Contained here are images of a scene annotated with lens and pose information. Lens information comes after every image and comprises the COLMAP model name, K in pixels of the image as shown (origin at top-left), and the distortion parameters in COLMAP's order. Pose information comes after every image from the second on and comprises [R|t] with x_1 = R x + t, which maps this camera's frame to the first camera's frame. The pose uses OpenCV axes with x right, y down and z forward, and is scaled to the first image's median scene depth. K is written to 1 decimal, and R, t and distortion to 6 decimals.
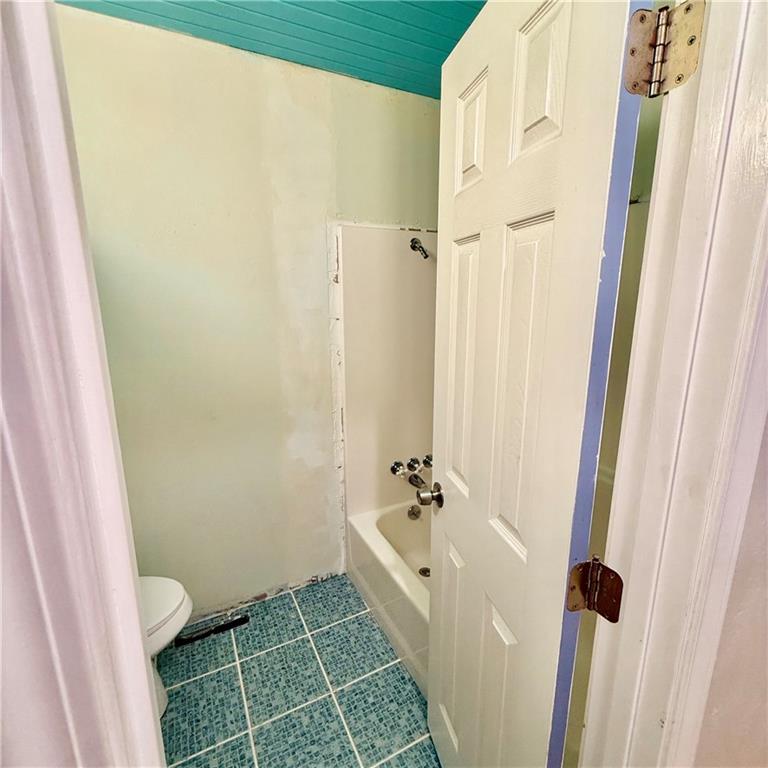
lens RADIAL K [[395.1, 0, 384.0], [0, 395.1, 384.0], [0, 0, 1]] dist [-0.021235, -0.000272]
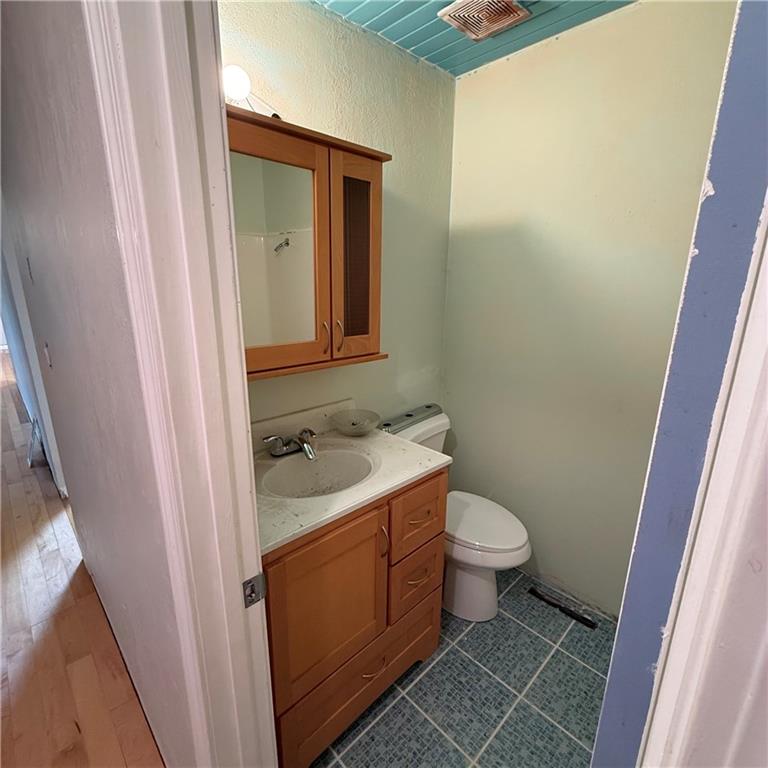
lens RADIAL K [[407.0, 0, 384.3], [0, 407.0, 383.0], [0, 0, 1]] dist [-0.001922, 0.000749]
pose [[0.286185, 0.253912, -0.923919, 0.321188], [-0.221299, 0.955695, 0.194097, -0.037268], [0.932269, 0.148914, 0.329696, 0.164225]]
